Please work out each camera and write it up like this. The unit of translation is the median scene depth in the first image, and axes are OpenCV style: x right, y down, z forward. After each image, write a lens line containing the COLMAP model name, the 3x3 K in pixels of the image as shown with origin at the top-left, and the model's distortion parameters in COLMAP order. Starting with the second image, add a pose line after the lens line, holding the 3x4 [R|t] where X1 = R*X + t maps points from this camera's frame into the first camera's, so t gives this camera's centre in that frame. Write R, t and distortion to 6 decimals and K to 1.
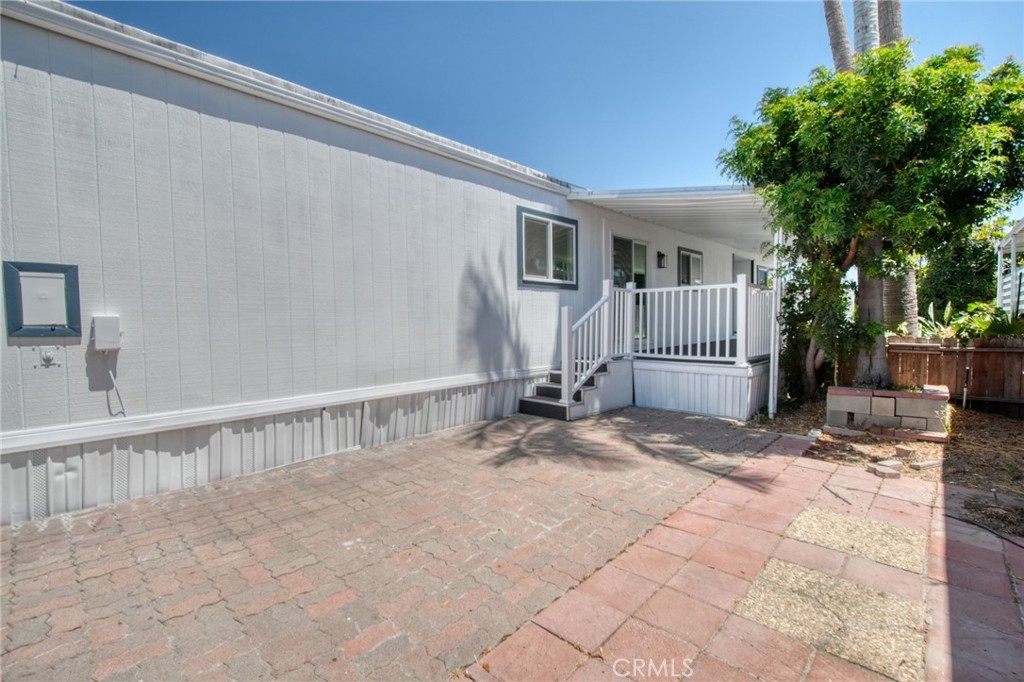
lens RADIAL K [[463.0, 0, 512.0], [0, 463.0, 341.0], [0, 0, 1]] dist [0.000327, -0.000054]
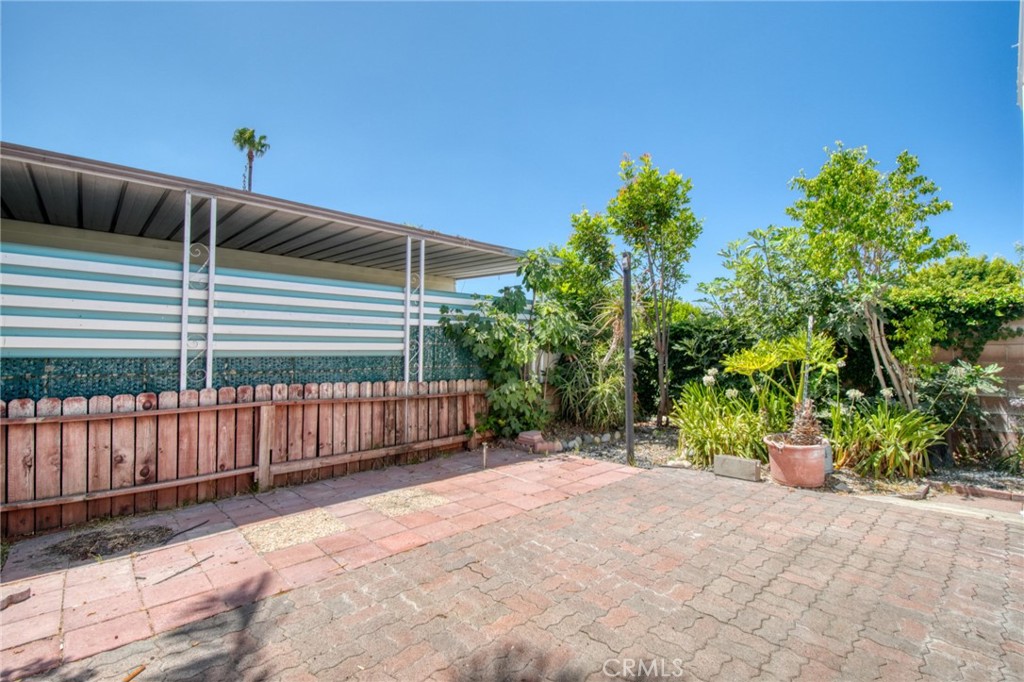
lens RADIAL K [[463.0, 0, 512.0], [0, 463.0, 341.0], [0, 0, 1]] dist [0.000327, -0.000054]
pose [[-0.997027, 0.021350, 0.074036, 0.035492], [0.022175, 0.999701, 0.010337, -0.096735], [-0.073793, 0.011948, -0.997202, 2.075969]]
